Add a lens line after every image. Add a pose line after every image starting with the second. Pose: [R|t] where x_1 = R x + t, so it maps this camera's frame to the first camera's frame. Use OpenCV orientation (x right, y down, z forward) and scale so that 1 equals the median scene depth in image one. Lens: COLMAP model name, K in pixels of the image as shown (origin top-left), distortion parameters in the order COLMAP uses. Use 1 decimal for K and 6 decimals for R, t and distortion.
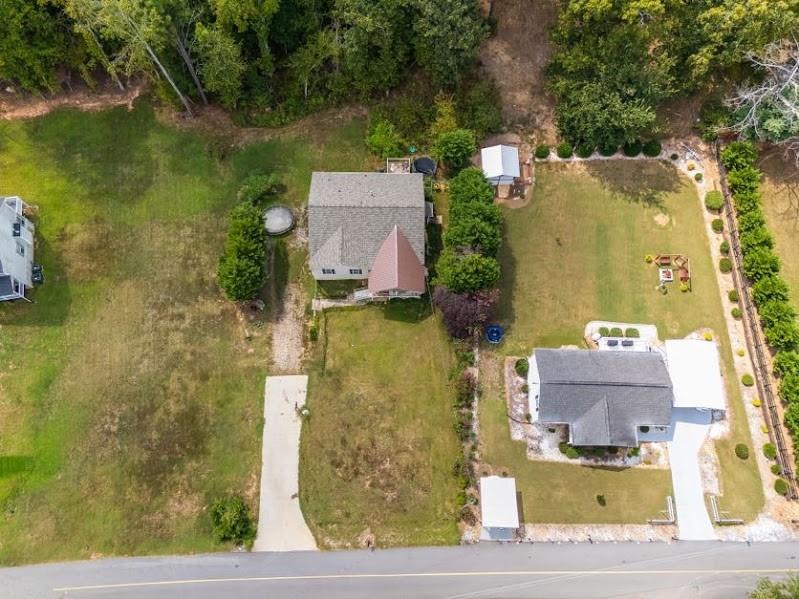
lens RADIAL K [[584.8, 0, 399.5], [0, 584.8, 299.5], [0, 0, 1]] dist [0.106750, -0.115552]
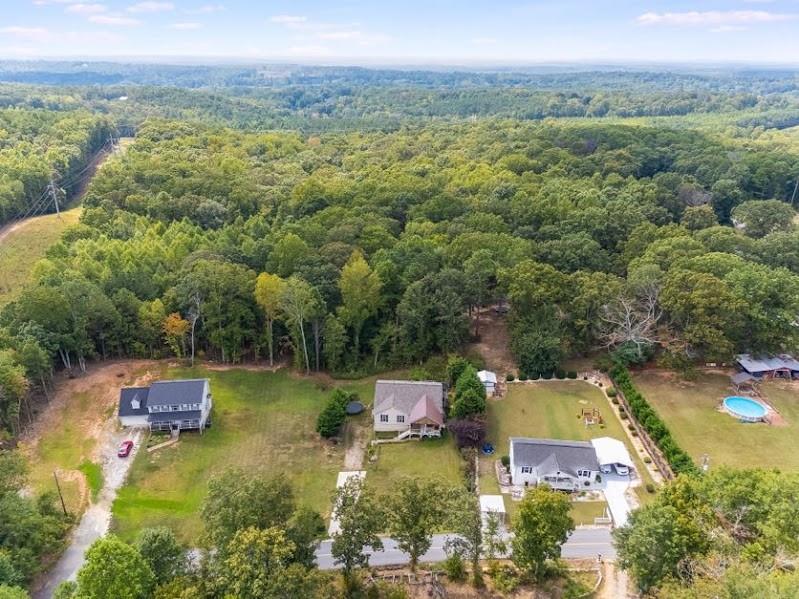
lens RADIAL K [[584.8, 0, 399.5], [0, 584.8, 299.5], [0, 0, 1]] dist [0.106750, -0.115552]
pose [[0.998662, 0.013970, -0.049787, -0.000437], [-0.046771, 0.654687, -0.754452, 0.958822], [0.022055, 0.755771, 0.654465, -0.326475]]
